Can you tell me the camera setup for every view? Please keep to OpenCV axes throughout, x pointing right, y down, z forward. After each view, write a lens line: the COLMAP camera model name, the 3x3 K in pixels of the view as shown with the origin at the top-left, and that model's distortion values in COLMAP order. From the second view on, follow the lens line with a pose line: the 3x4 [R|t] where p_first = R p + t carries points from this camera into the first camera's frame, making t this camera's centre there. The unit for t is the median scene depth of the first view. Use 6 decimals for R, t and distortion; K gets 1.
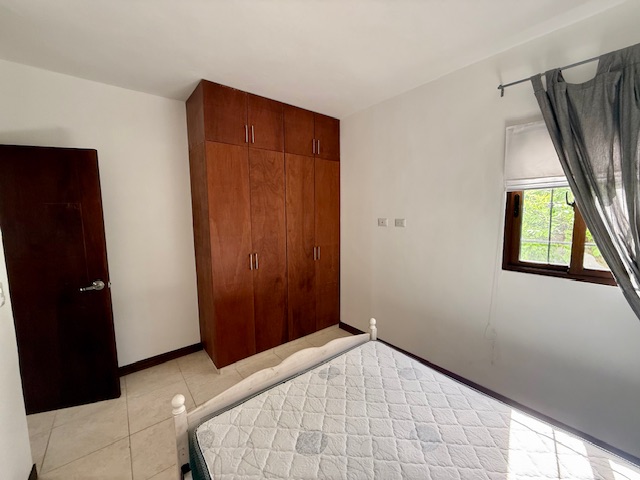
lens RADIAL K [[255.0, 0, 318.2], [0, 255.0, 240.1], [0, 0, 1]] dist [0.000425, -0.000245]
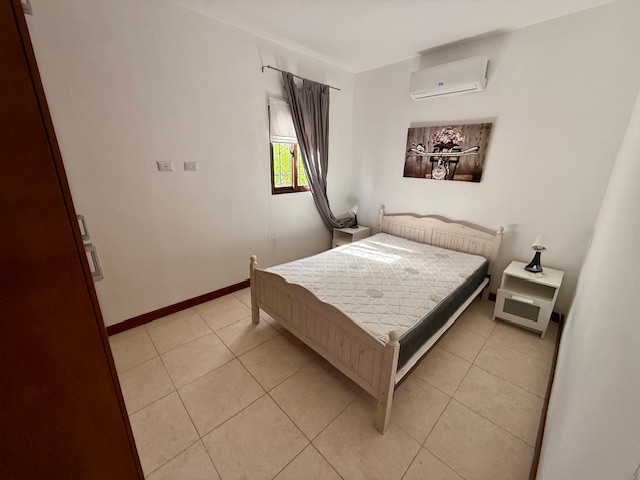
lens RADIAL K [[255.0, 0, 318.2], [0, 255.0, 240.1], [0, 0, 1]] dist [0.000425, -0.000245]
pose [[-0.080442, -0.283945, 0.955460, -0.947140], [0.100044, 0.951426, 0.291169, -0.051244], [-0.991726, 0.119010, -0.048127, 0.875070]]
